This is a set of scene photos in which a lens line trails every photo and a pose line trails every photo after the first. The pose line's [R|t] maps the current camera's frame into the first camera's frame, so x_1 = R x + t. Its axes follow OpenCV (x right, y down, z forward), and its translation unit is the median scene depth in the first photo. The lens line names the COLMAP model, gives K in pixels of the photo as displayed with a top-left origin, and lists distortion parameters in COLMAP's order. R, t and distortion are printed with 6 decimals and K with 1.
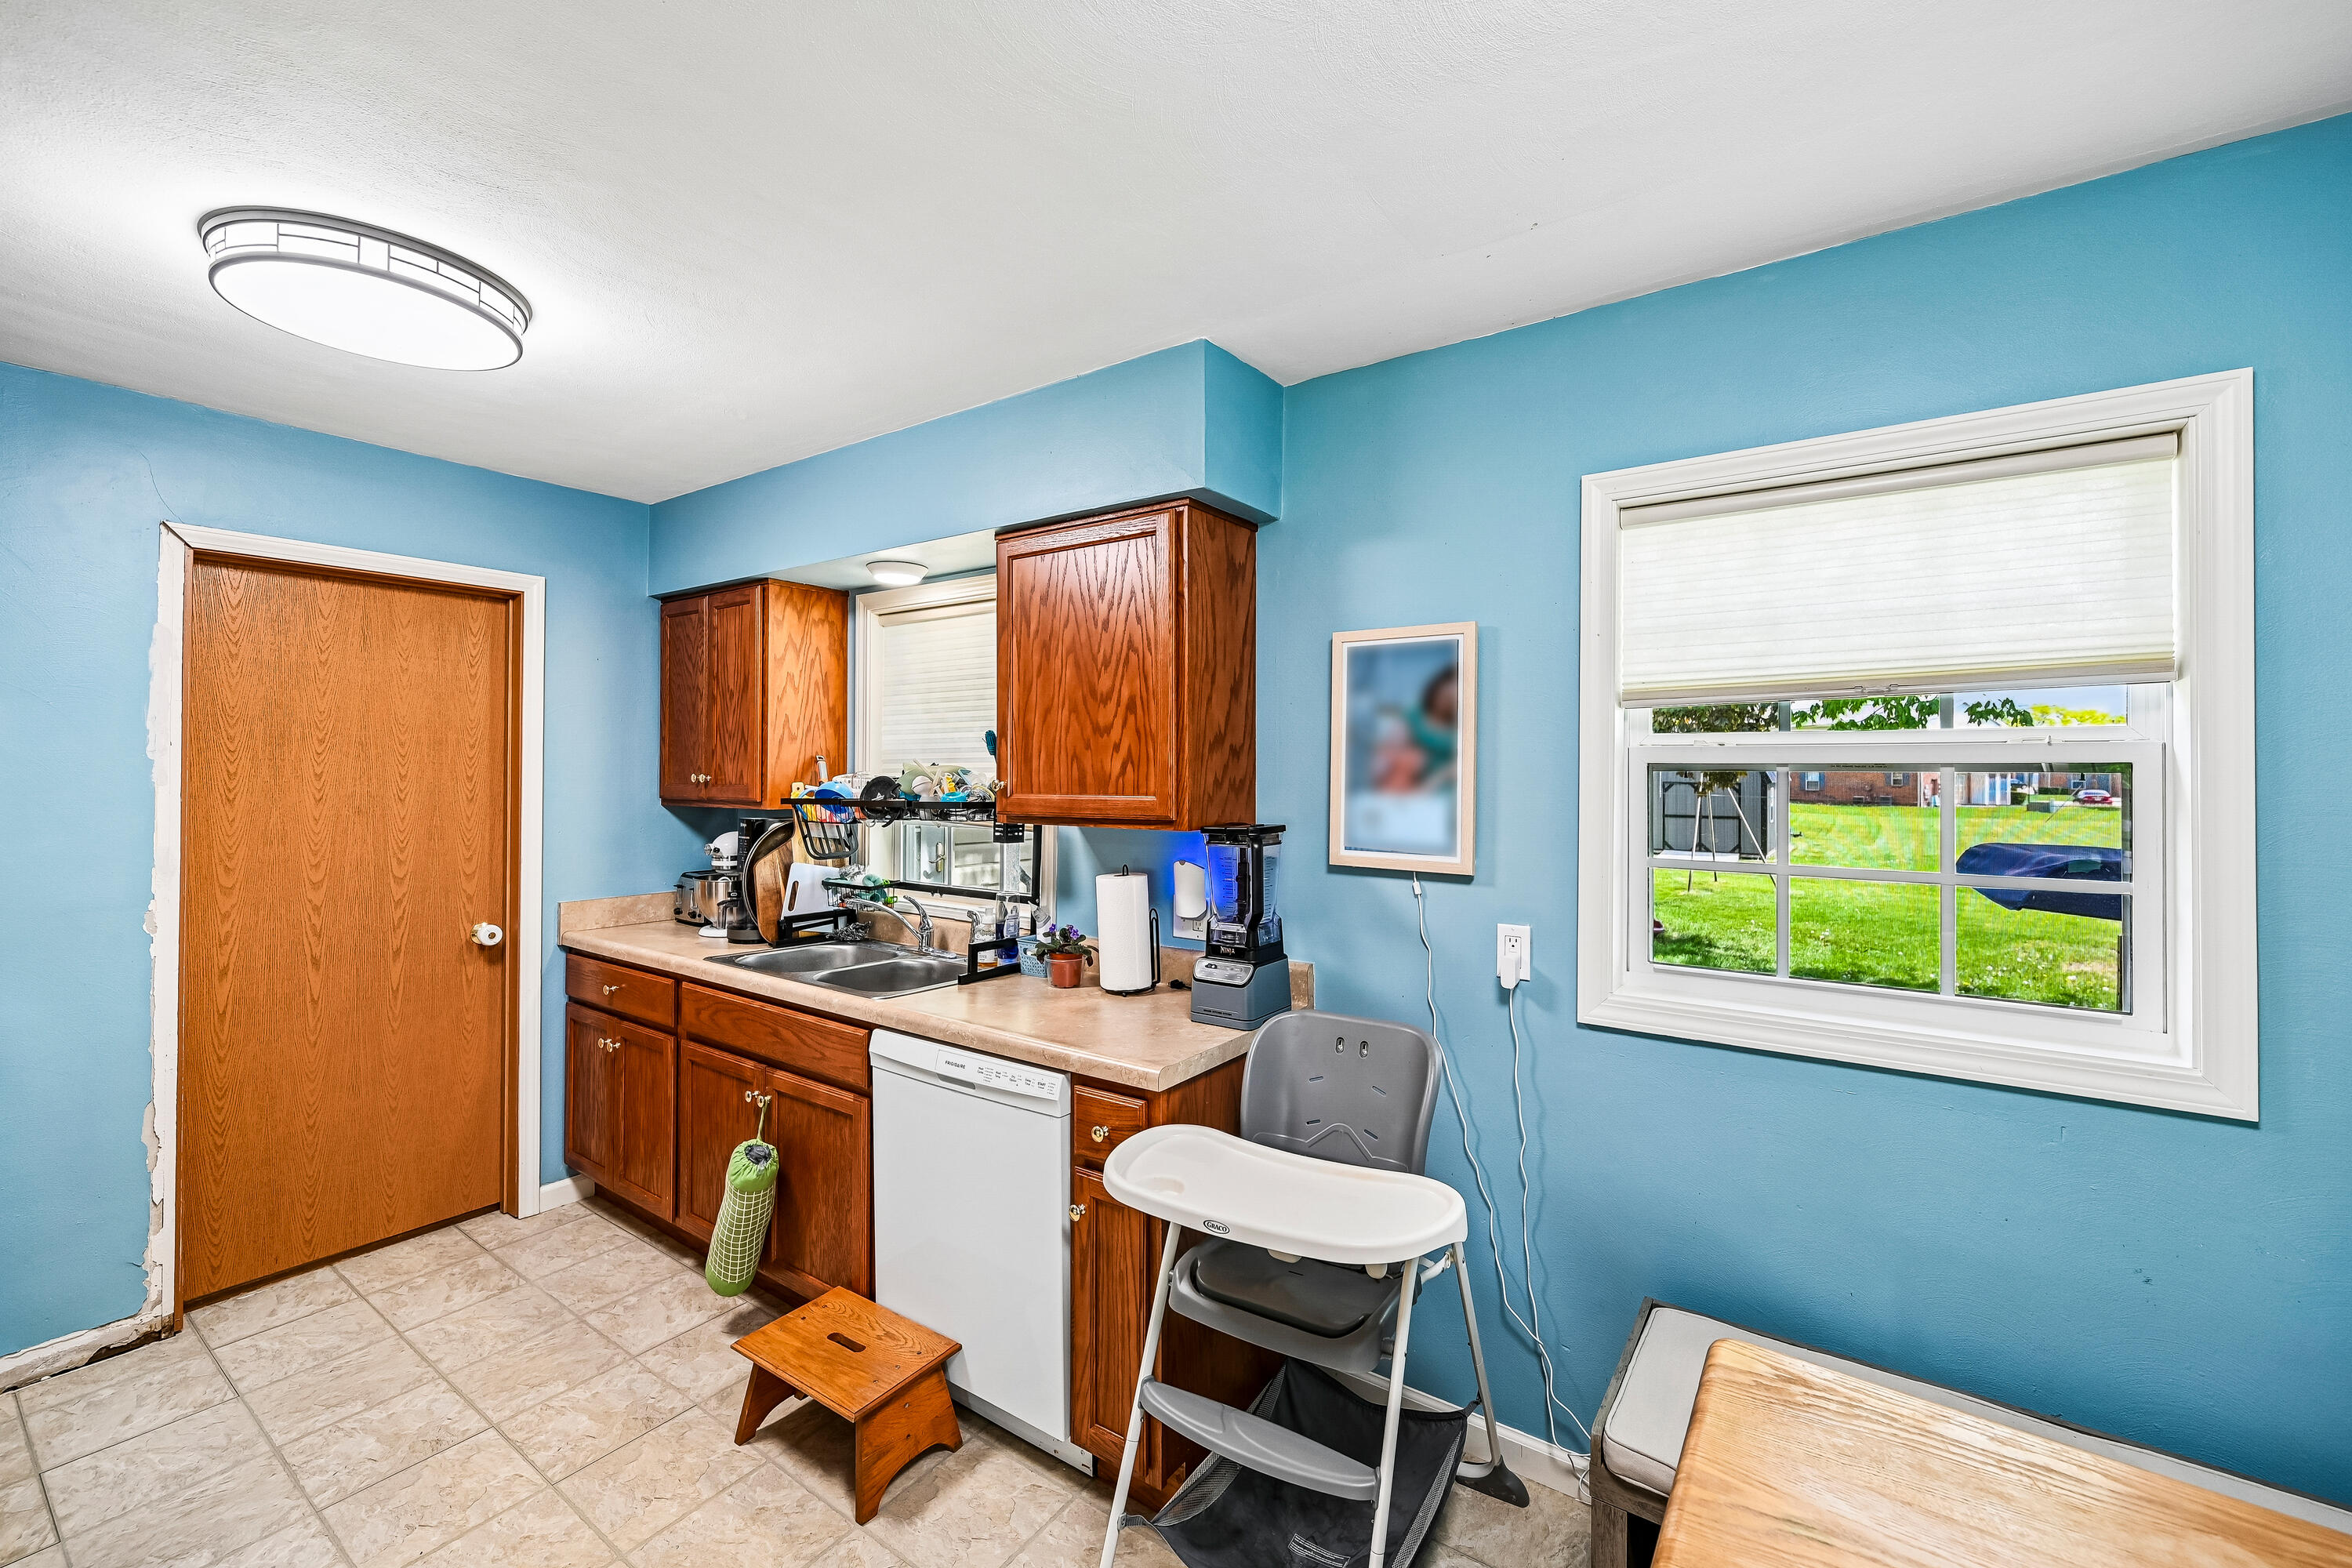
lens RADIAL K [[944.2, 0, 1175.6], [0, 944.2, 762.9], [0, 0, 1]] dist [-0.002809, 0.000479]
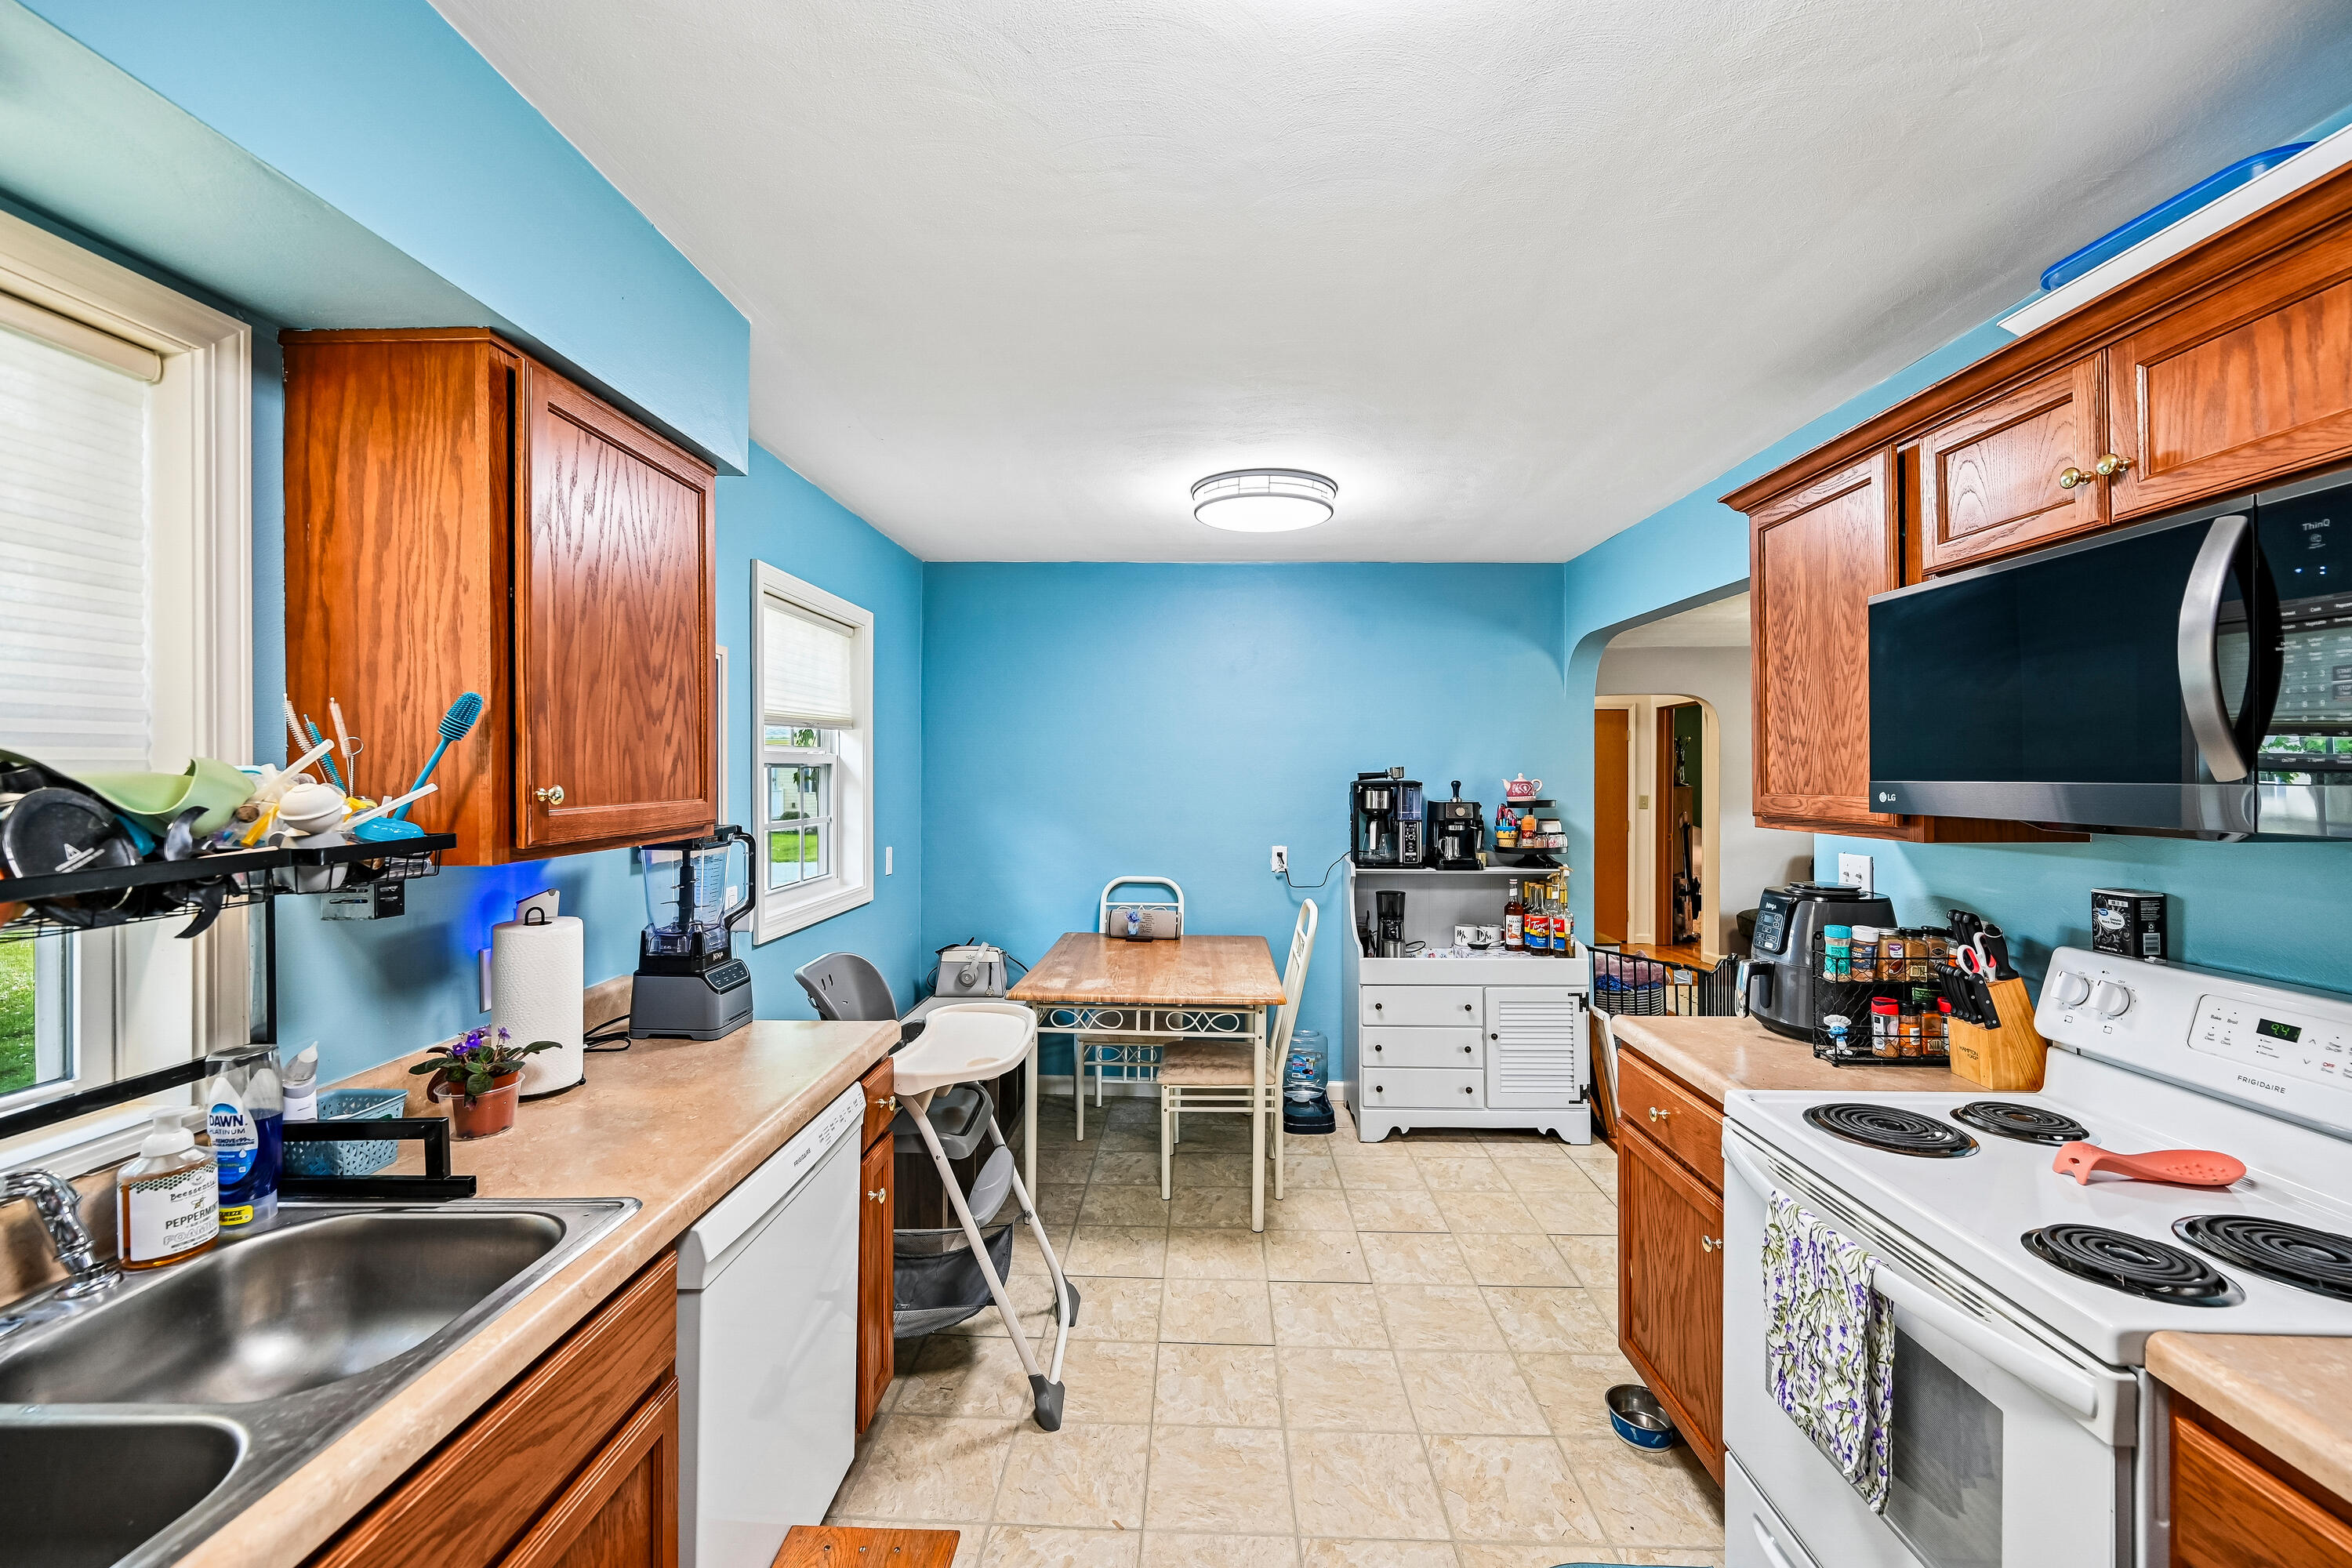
lens RADIAL K [[944.2, 0, 1169.7], [0, 944.2, 771.6], [0, 0, 1]] dist [-0.002809, 0.000479]
pose [[-0.543581, -0.007474, 0.839324, -0.743662], [-0.011317, 0.999935, 0.001575, 0.003288], [-0.839280, -0.008643, -0.543630, 0.844422]]
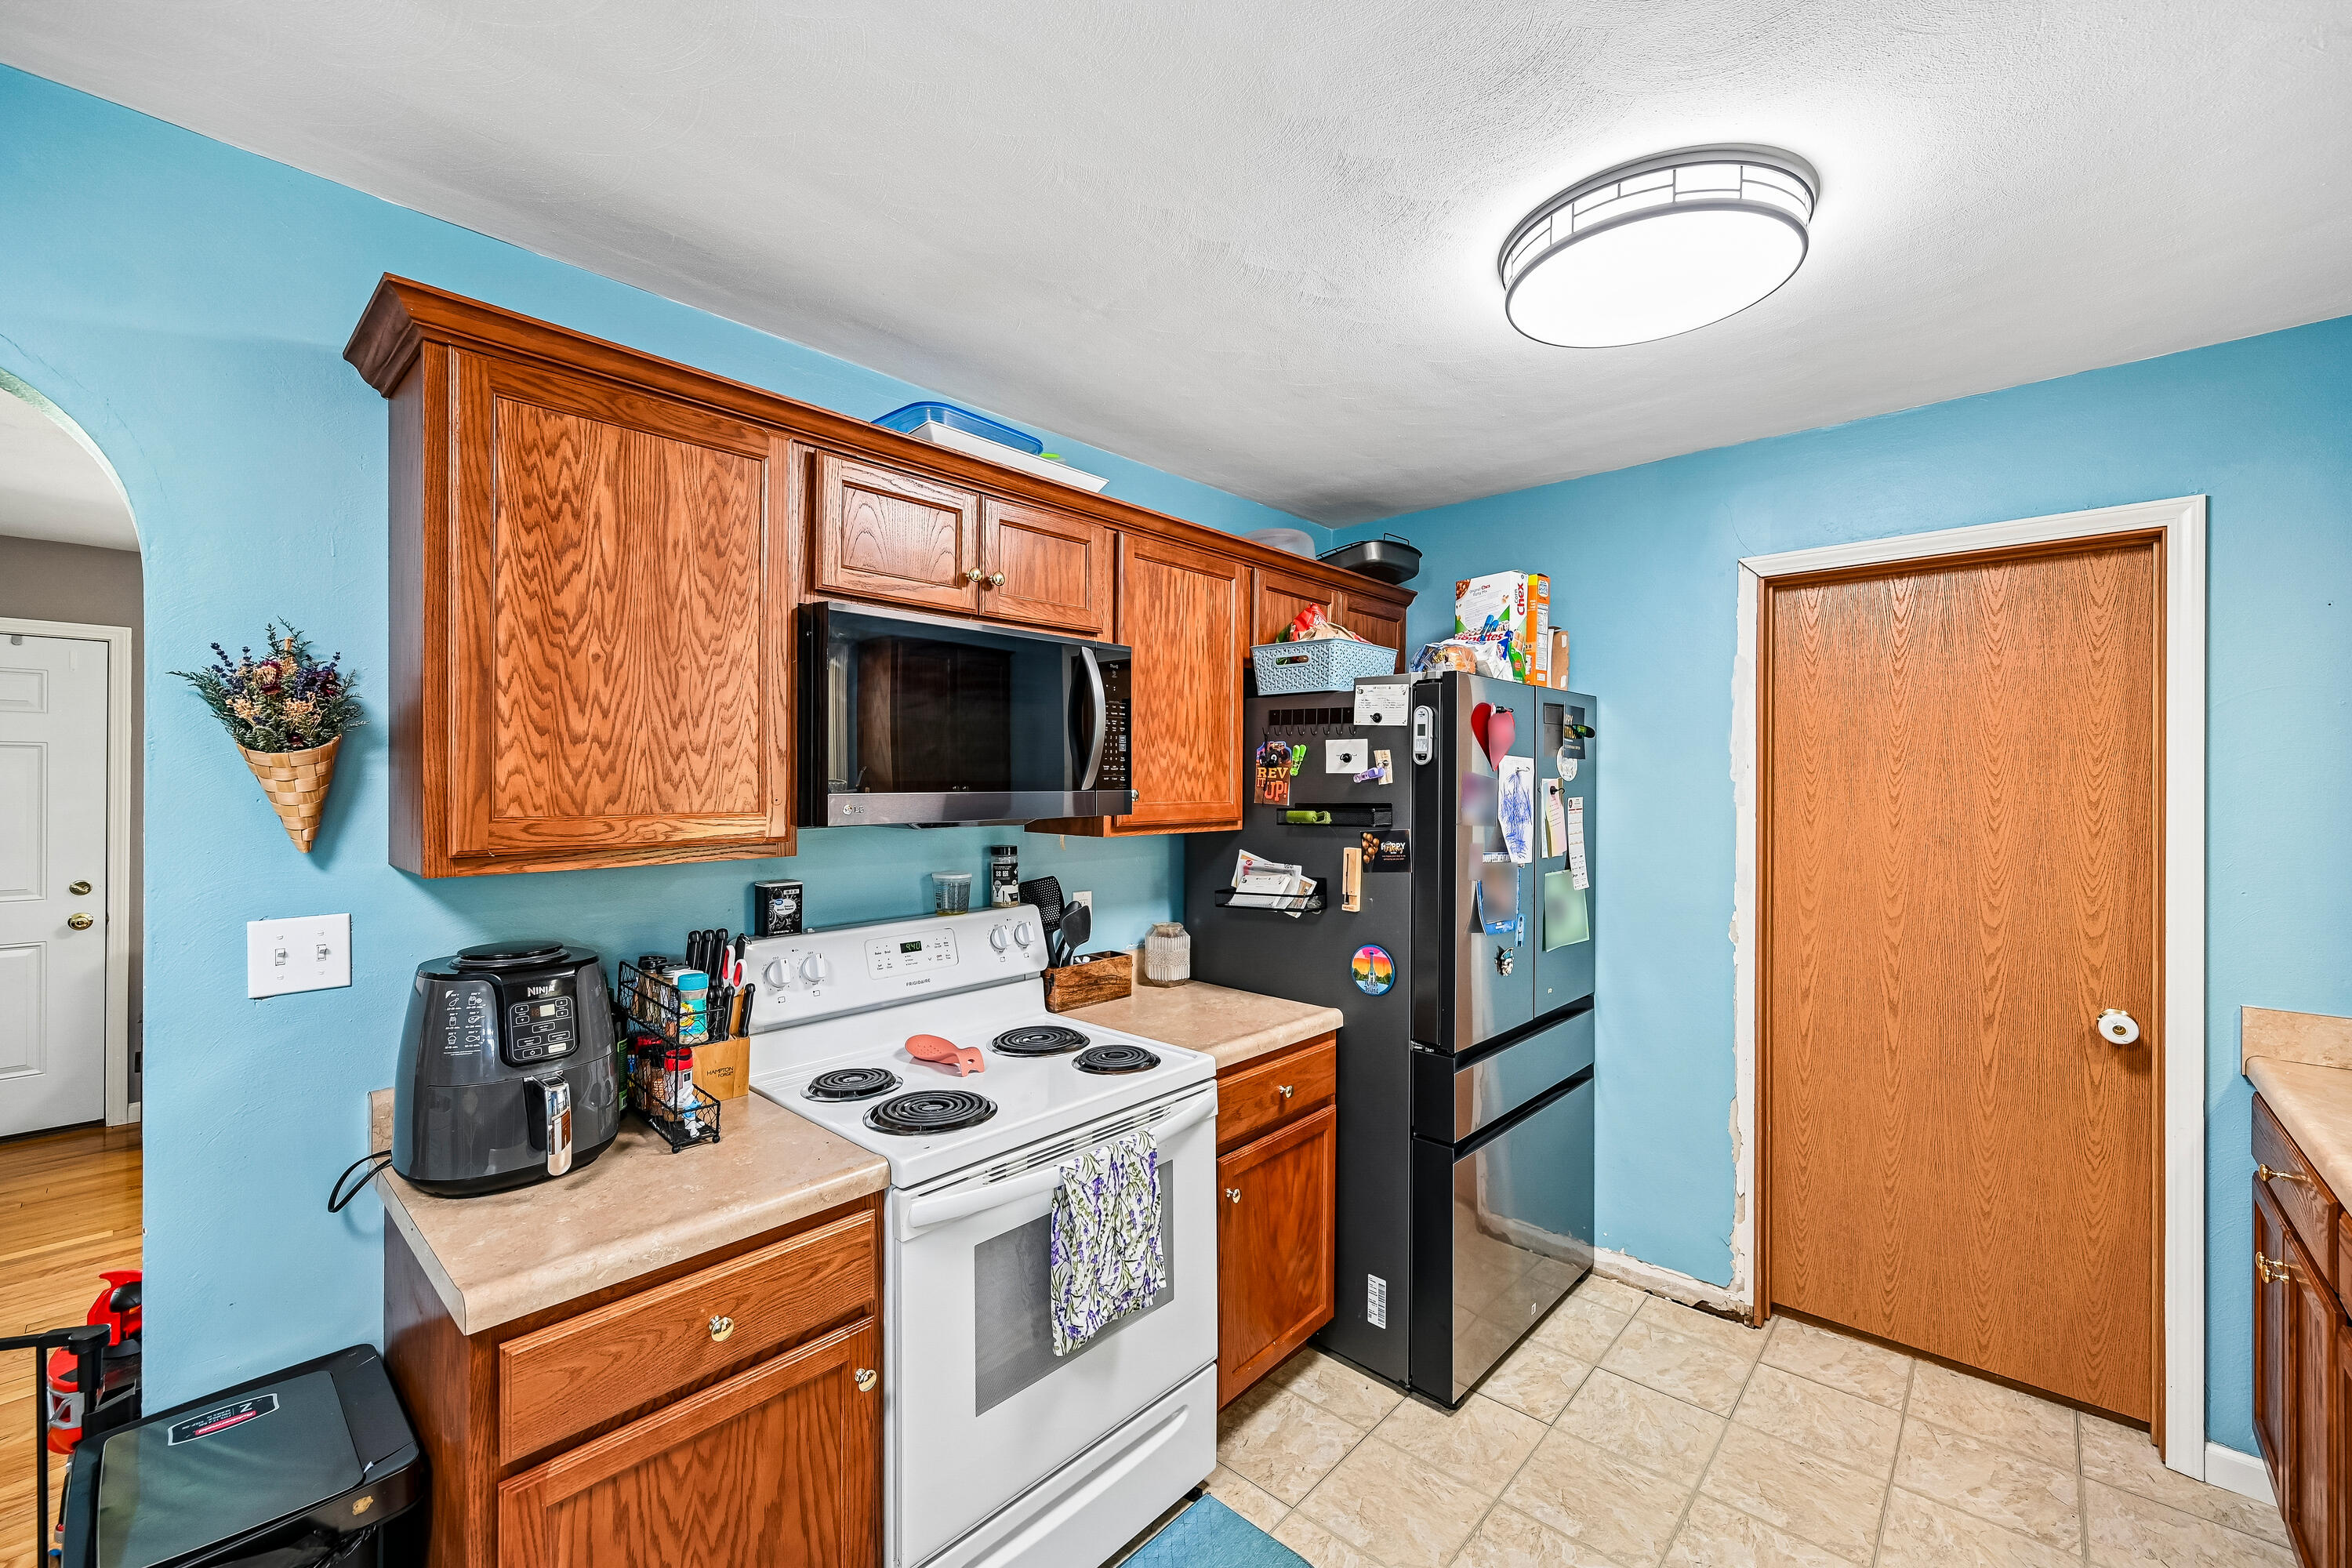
lens RADIAL K [[944.2, 0, 1183.8], [0, 944.2, 781.2], [0, 0, 1]] dist [-0.002809, 0.000479]
pose [[-0.114510, -0.008089, -0.993389, 0.053845], [0.002694, 0.999961, -0.008453, 0.003033], [0.993418, -0.003644, -0.114484, 0.428839]]
